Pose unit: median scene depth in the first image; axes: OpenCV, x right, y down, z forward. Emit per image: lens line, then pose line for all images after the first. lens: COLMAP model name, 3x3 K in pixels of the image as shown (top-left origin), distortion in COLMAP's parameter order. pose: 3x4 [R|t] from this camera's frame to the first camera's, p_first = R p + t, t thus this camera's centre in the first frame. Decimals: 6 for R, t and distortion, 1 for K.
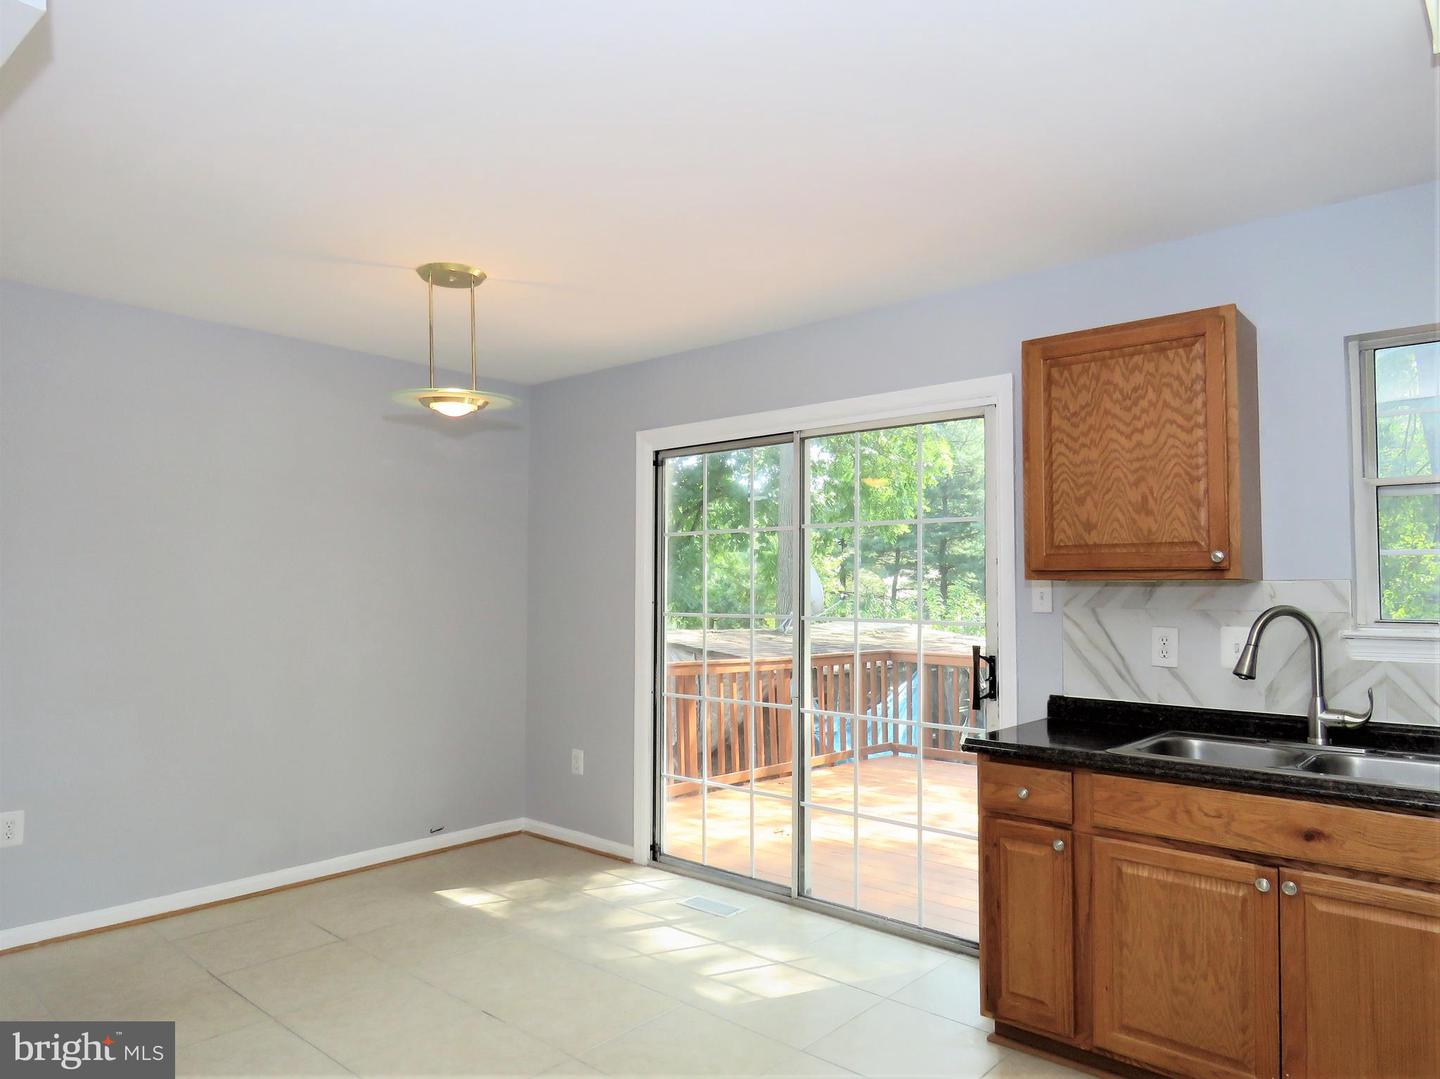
lens RADIAL K [[955.7, 0, 720.0], [0, 955.7, 539.5], [0, 0, 1]] dist [-0.007455, -0.000117]
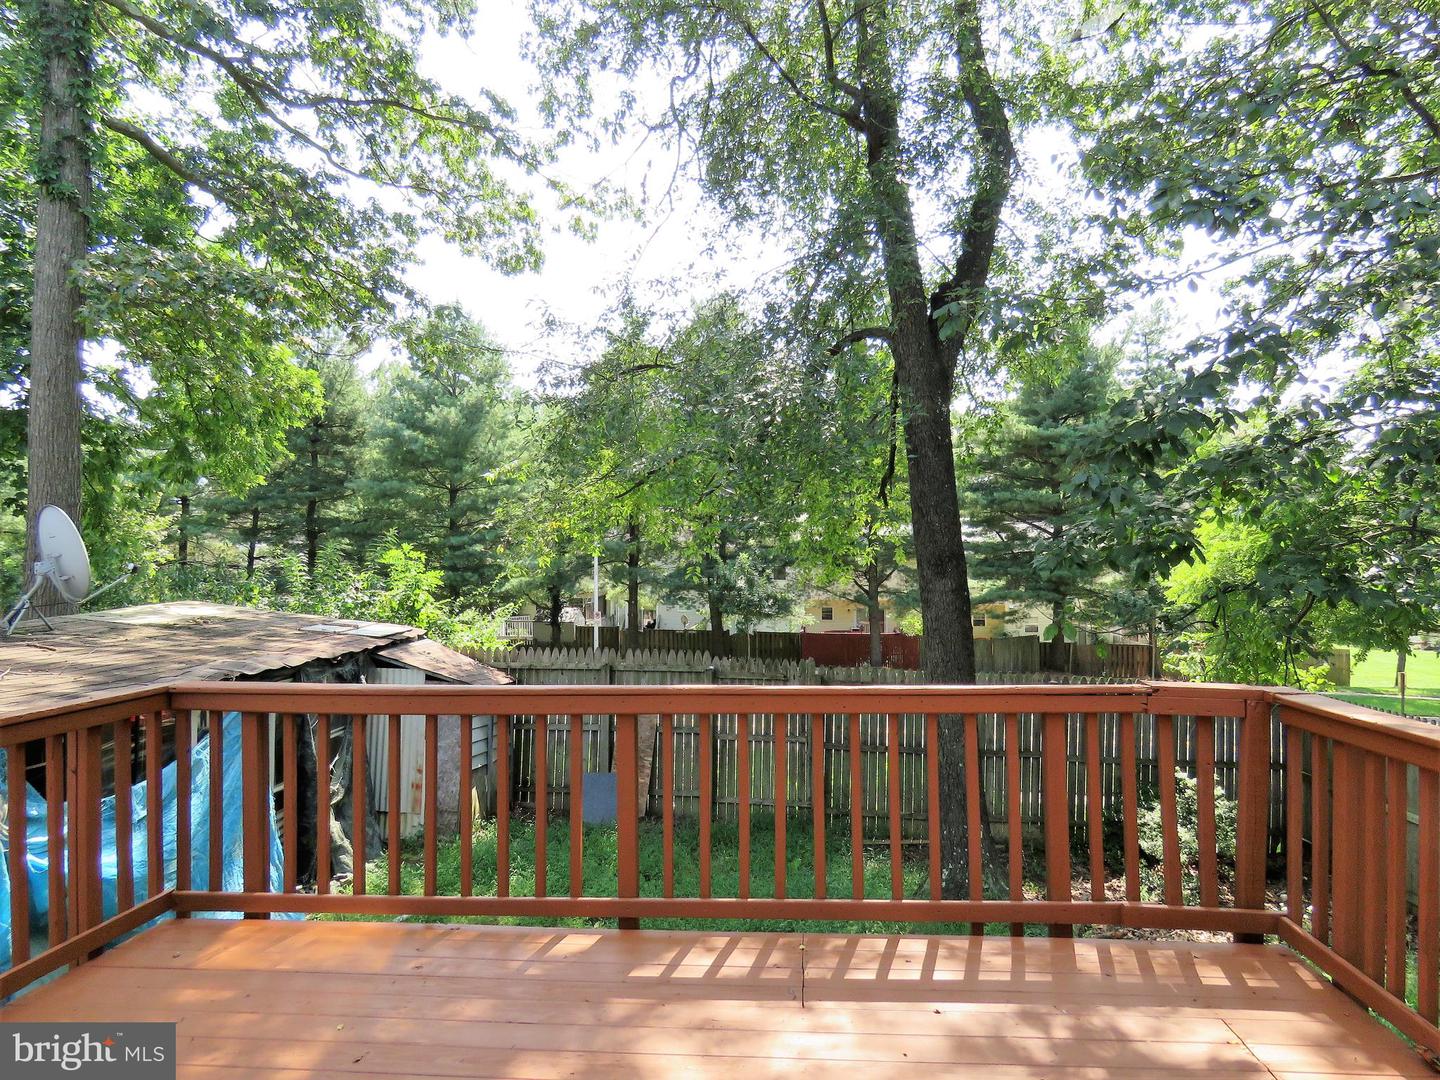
lens RADIAL K [[922.4, 0, 724.3], [0, 922.4, 543.5], [0, 0, 1]] dist [0.001129, -0.000402]
pose [[0.797066, -0.000996, 0.603891, 0.214720], [-0.021694, 0.999306, 0.030282, 0.054190], [-0.603502, -0.037238, 0.796491, 0.874803]]
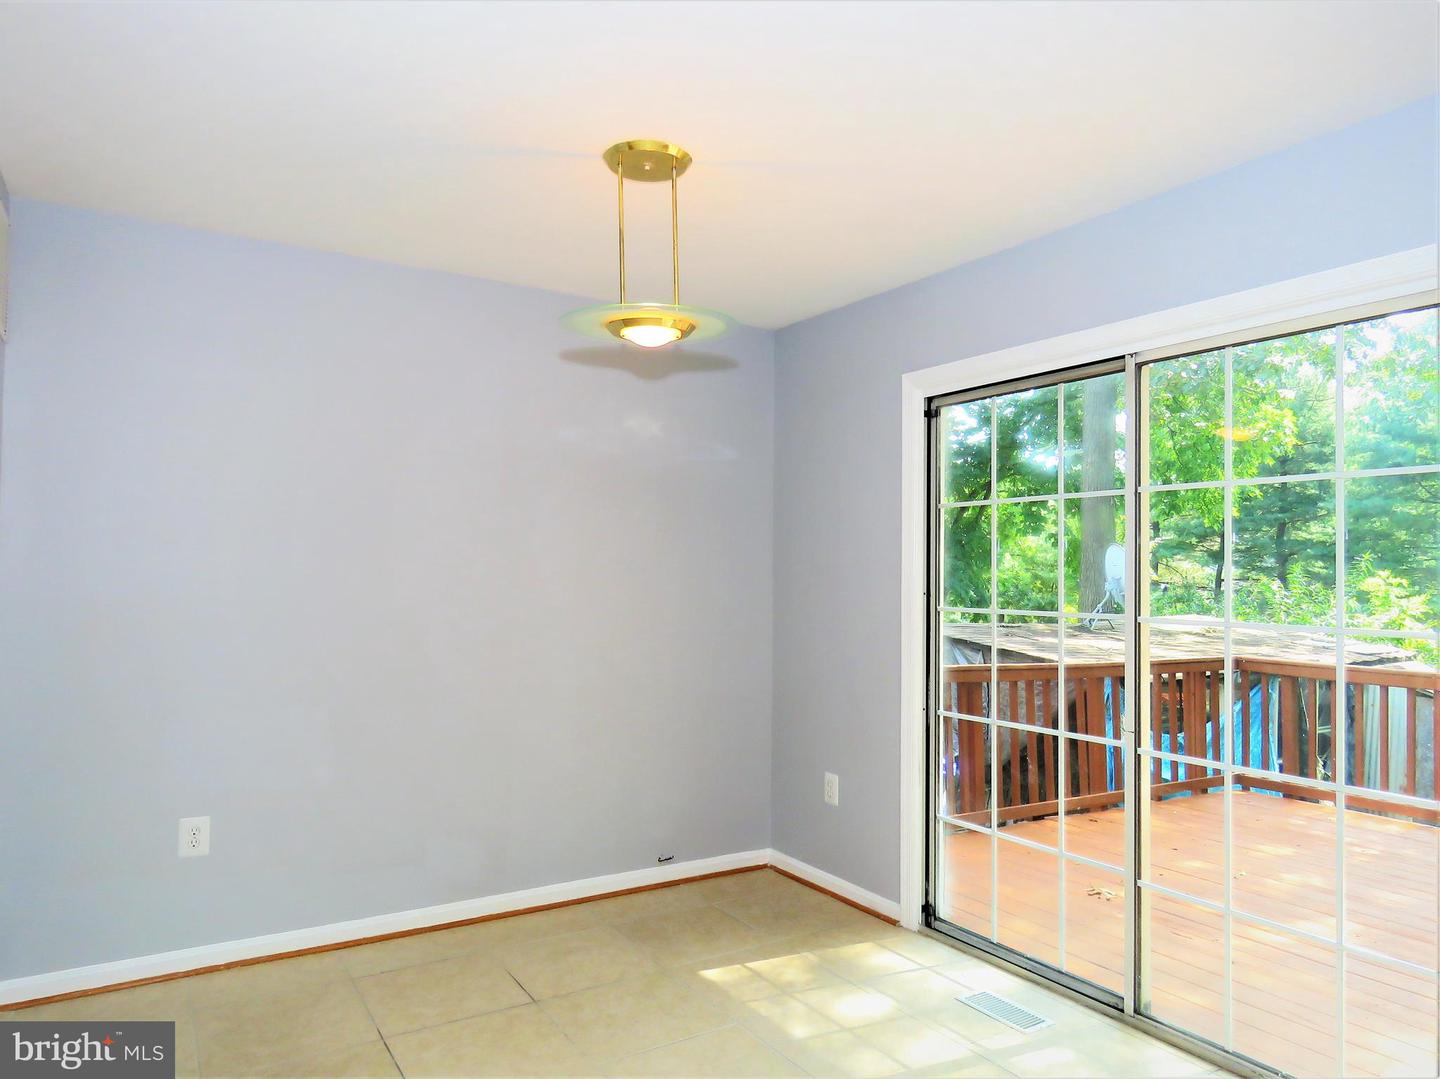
lens RADIAL K [[967.2, 0, 720.0], [0, 967.2, 539.5], [0, 0, 1]] dist [0.003468, -0.000654]
pose [[0.957838, -0.002519, -0.287297, -0.003699], [0.006466, 0.999897, 0.012791, 0.011069], [0.287235, -0.014109, 0.957756, 0.199130]]
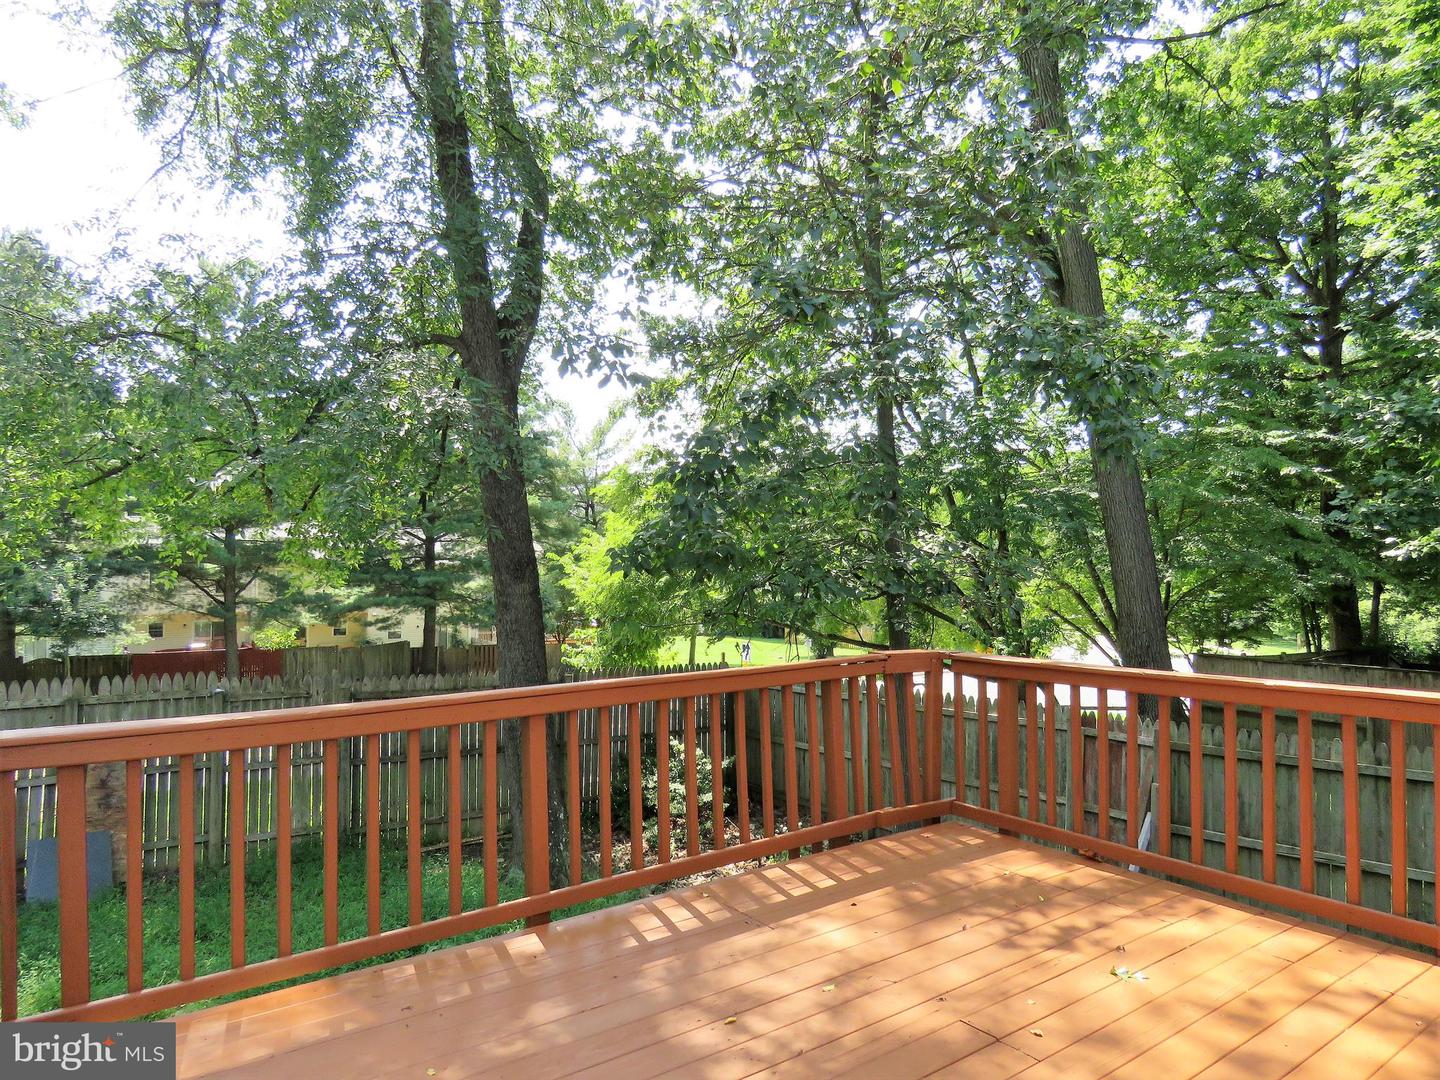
lens RADIAL K [[919.0, 0, 720.0], [0, 919.0, 540.0], [0, 0, 1]] dist [0.000435, -0.002106]
pose [[0.233707, 0.012941, 0.972221, -0.086845], [-0.041606, 0.999129, -0.003297, 0.067811], [-0.971416, -0.039680, 0.234042, 1.176572]]
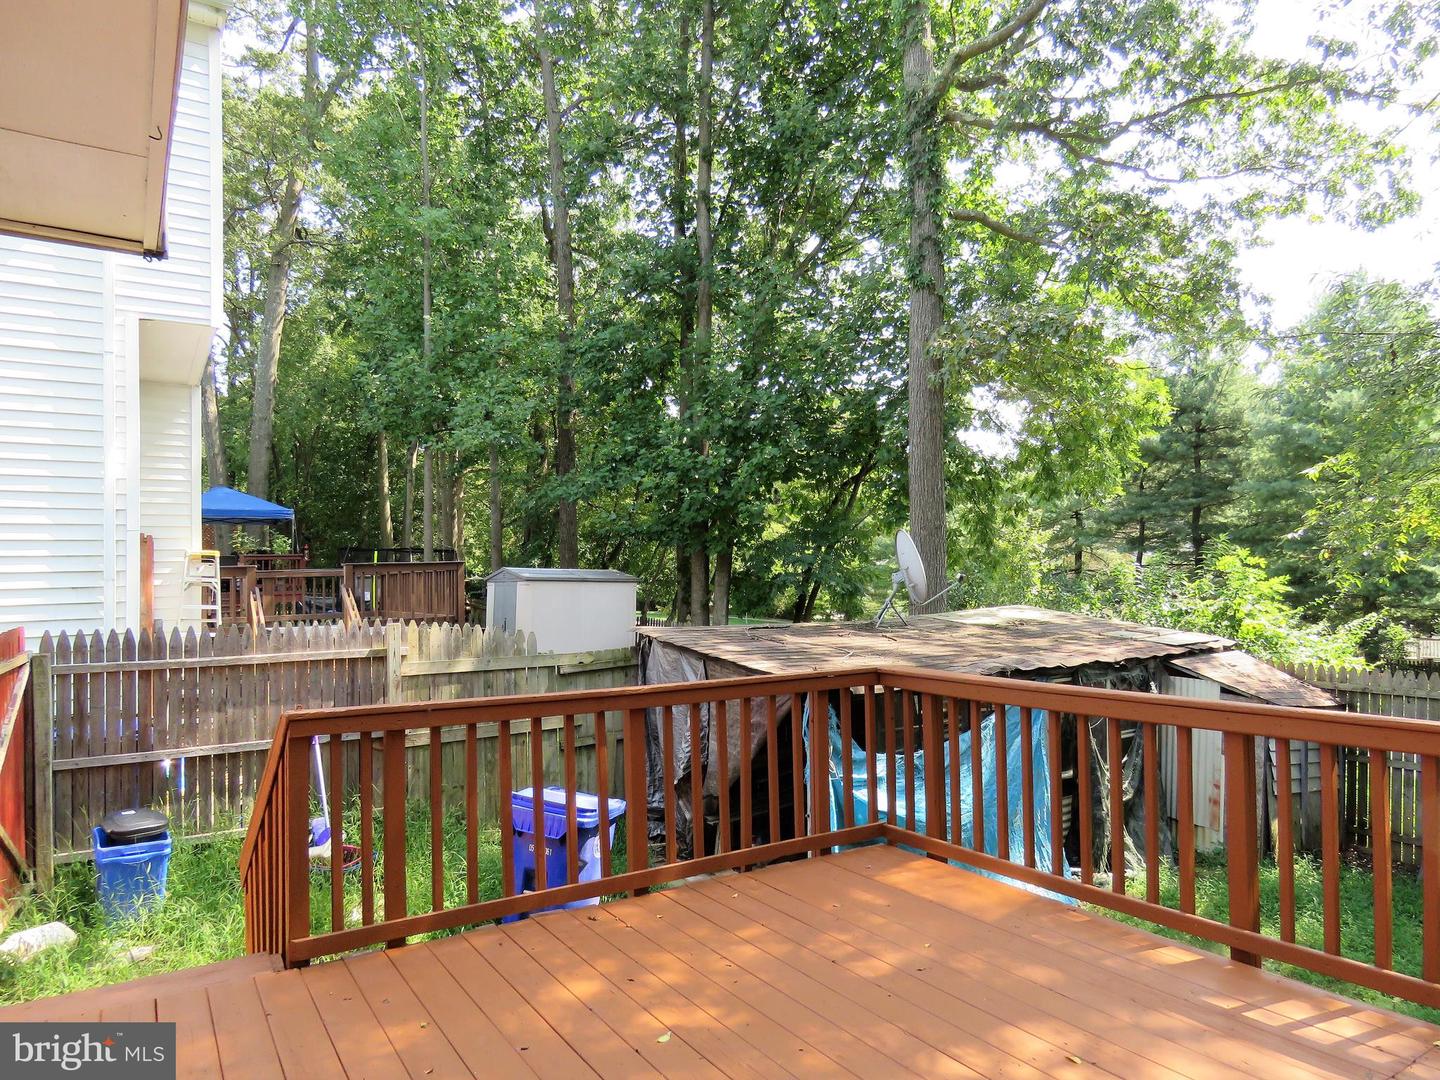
lens RADIAL K [[922.4, 0, 724.3], [0, 922.4, 543.5], [0, 0, 1]] dist [0.001129, -0.000402]
pose [[0.963156, -0.033924, -0.266796, 0.410955], [0.038960, 0.999148, 0.013602, 0.048382], [0.266108, -0.023495, 0.963657, 0.741747]]
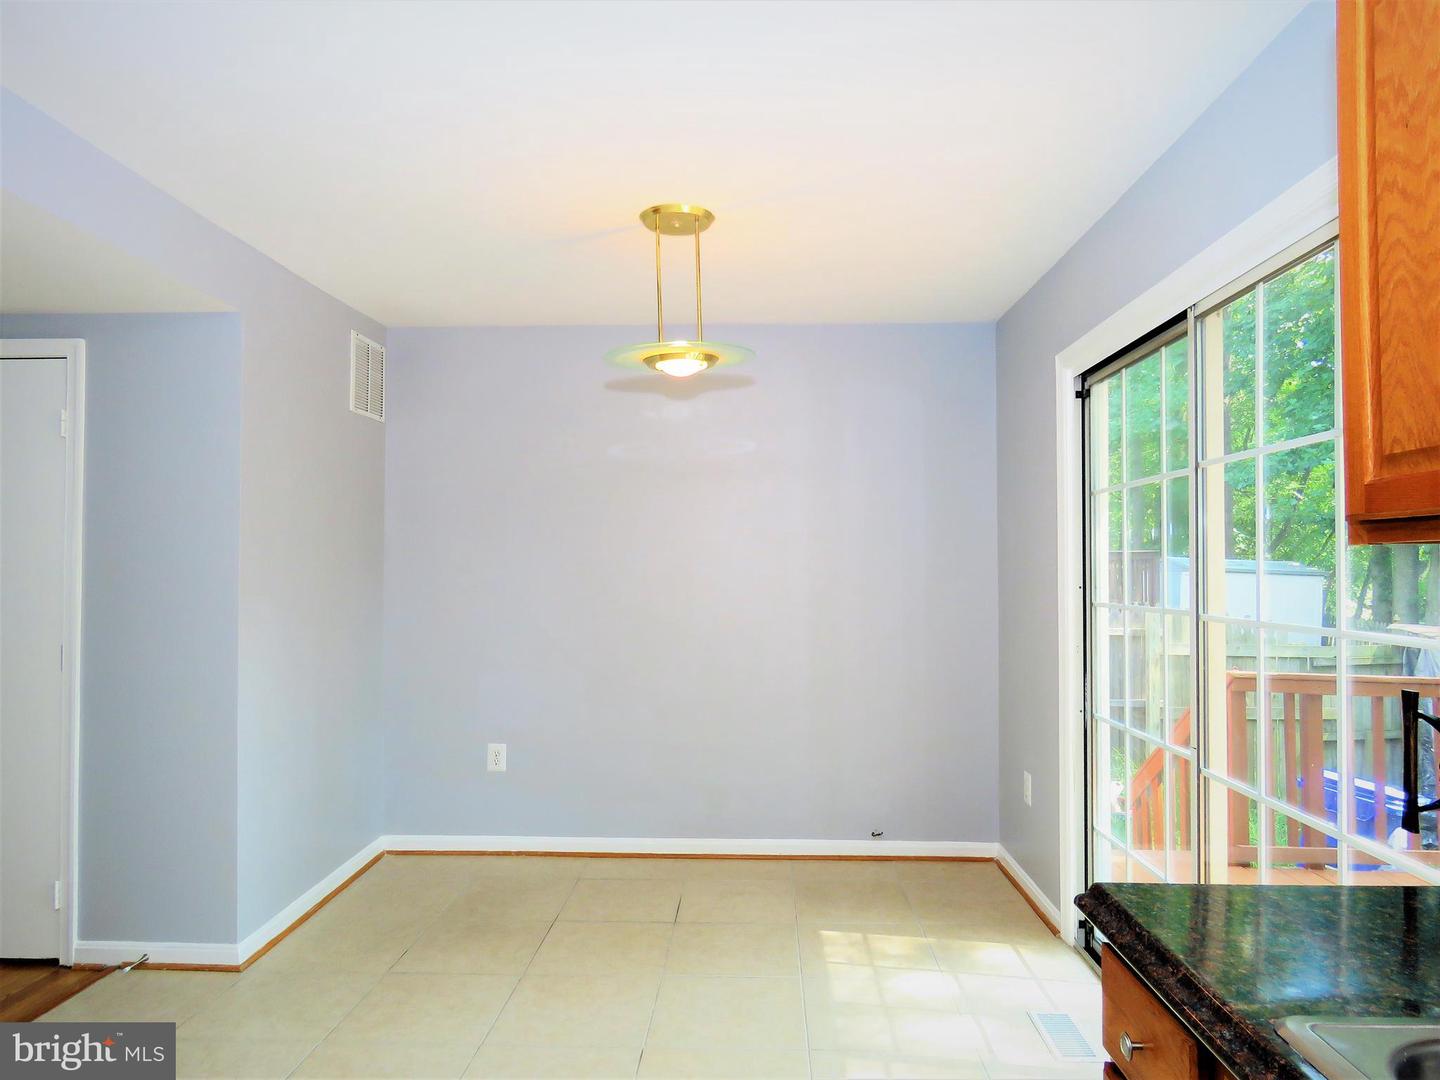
lens RADIAL K [[919.0, 0, 720.0], [0, 919.0, 540.0], [0, 0, 1]] dist [0.000435, -0.002106]
pose [[0.626981, -0.024405, -0.778652, 0.299648], [0.039801, 0.999207, 0.000730, 0.018778], [0.778017, -0.031449, 0.627456, 0.348770]]
